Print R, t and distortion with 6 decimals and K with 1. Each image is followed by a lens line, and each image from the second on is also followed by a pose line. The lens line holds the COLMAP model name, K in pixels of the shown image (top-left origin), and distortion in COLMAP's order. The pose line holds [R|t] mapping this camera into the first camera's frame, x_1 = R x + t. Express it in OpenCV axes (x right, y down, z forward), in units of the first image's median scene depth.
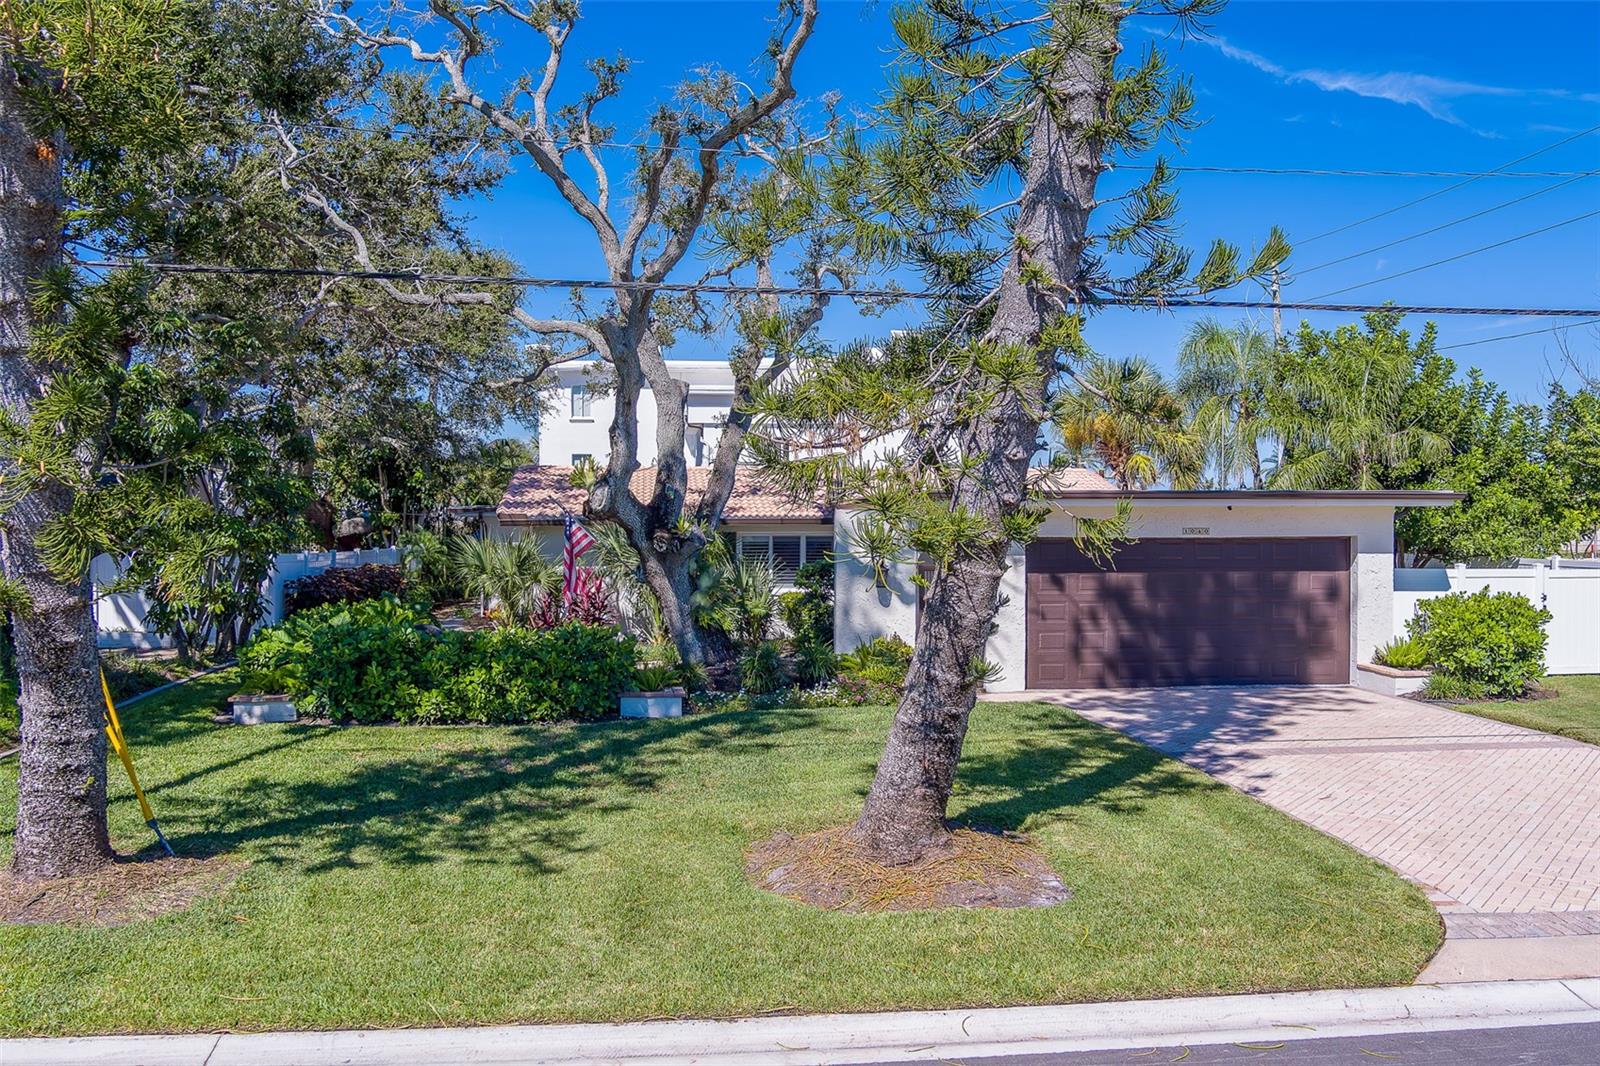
lens RADIAL K [[1279.4, 0, 800.0], [0, 1279.4, 533.0], [0, 0, 1]] dist [-0.034499, 0.006039]
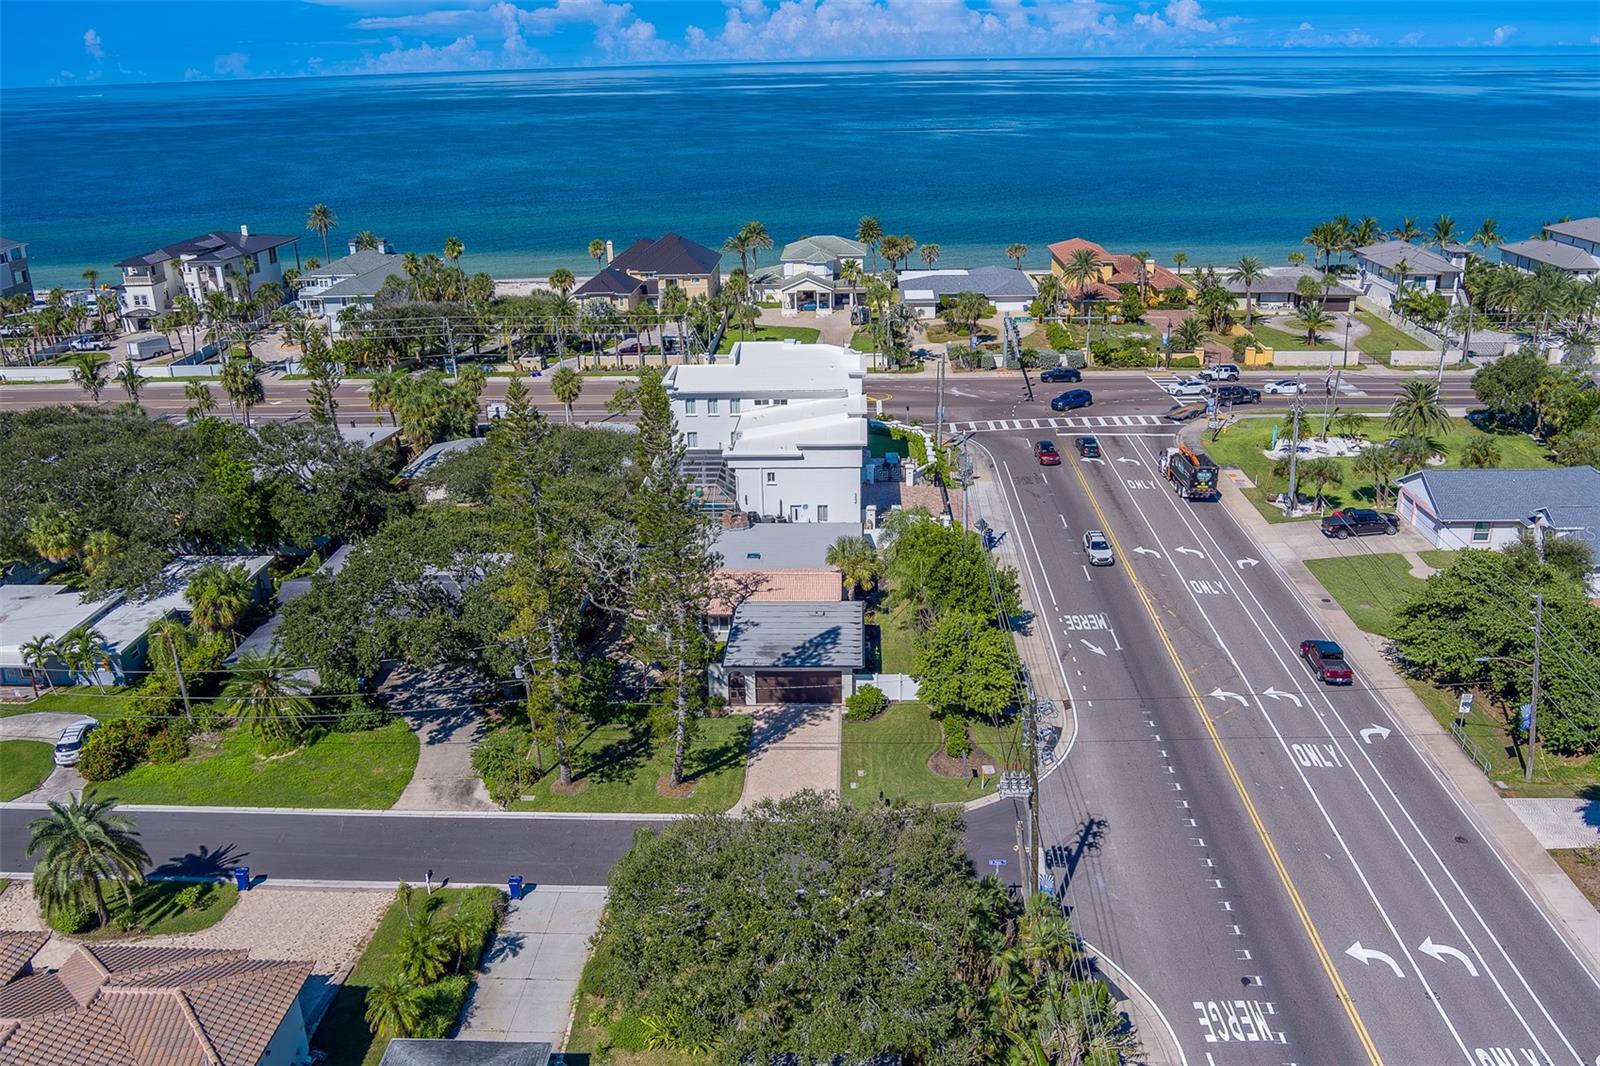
lens RADIAL K [[1279.4, 0, 800.0], [0, 1279.4, 533.0], [0, 0, 1]] dist [-0.034499, 0.006039]
pose [[0.985087, 0.035255, -0.168407, 1.401479], [0.026547, 0.935918, 0.351216, -2.605850], [0.169997, -0.350449, 0.921025, -3.643194]]
